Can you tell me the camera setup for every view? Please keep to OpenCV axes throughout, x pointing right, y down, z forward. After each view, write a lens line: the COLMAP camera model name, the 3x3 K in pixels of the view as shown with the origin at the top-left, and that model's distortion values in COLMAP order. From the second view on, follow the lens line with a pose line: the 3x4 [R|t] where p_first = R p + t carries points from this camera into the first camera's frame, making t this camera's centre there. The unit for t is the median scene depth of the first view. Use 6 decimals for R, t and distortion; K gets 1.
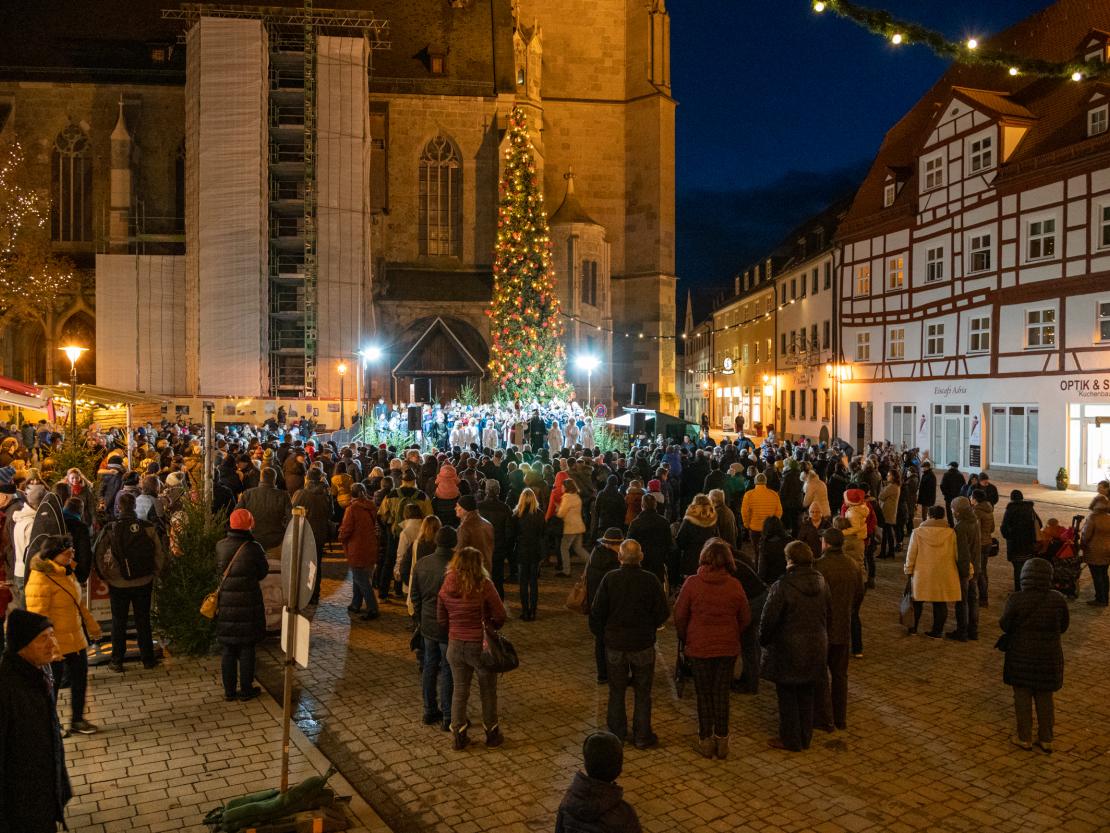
lens RADIAL K [[843.3, 0, 555.0], [0, 843.3, 416.5], [0, 0, 1]] dist [-0.054172, -0.000790]
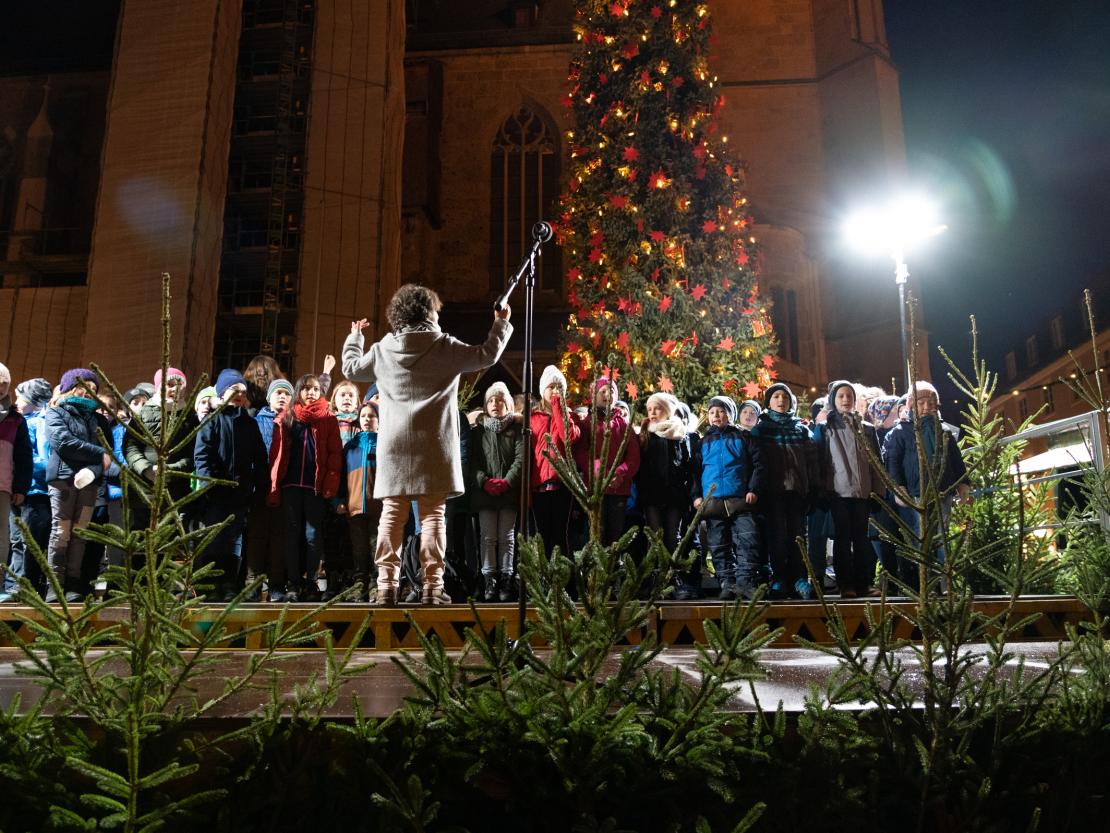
lens RADIAL K [[843.3, 0, 555.0], [0, 843.3, 416.5], [0, 0, 1]] dist [-0.054172, -0.000790]
pose [[0.981444, -0.045023, -0.186386, -0.009905], [0.003008, 0.975539, -0.219806, 0.028377], [0.191724, 0.215167, 0.957573, 0.498897]]
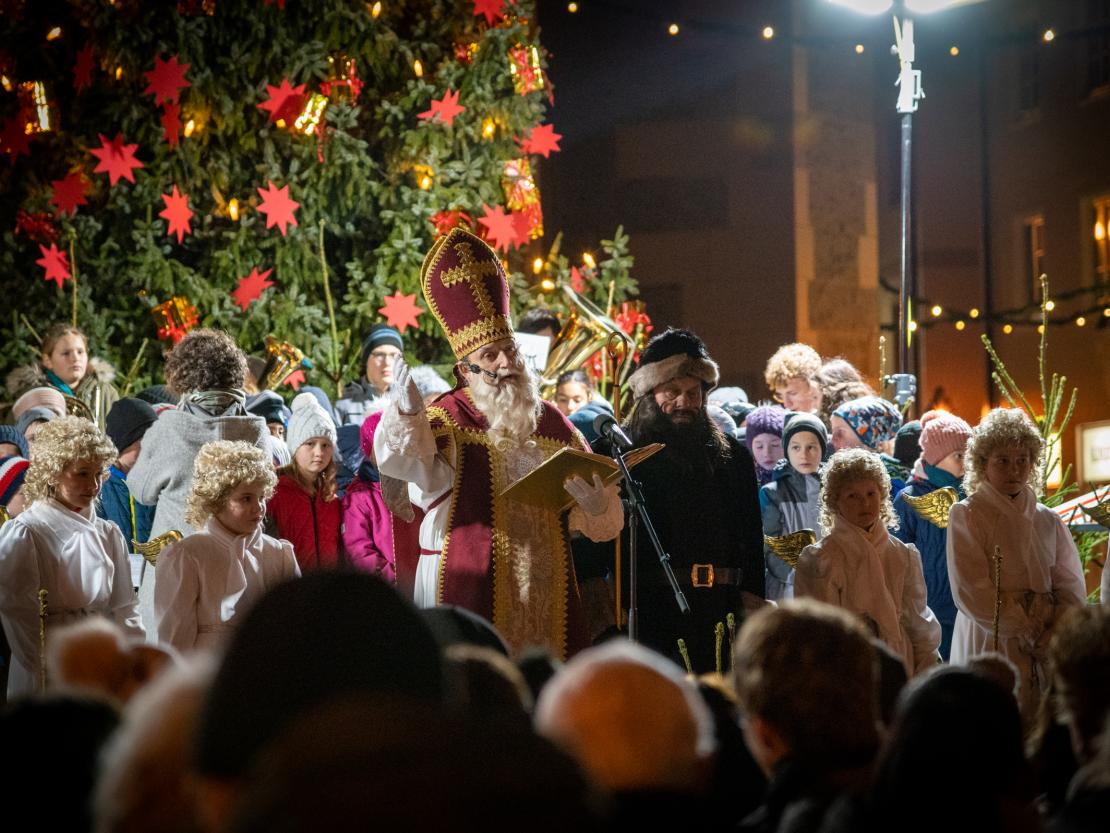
lens RADIAL K [[4168.4, 0, 555.0], [0, 4168.4, 416.5], [0, 0, 1]] dist [0.054019, 4.559240]
pose [[0.984668, -0.012562, 0.173987, -0.069150], [0.023159, 0.997989, -0.059013, 0.016430], [-0.172896, 0.062137, 0.982978, 0.301639]]
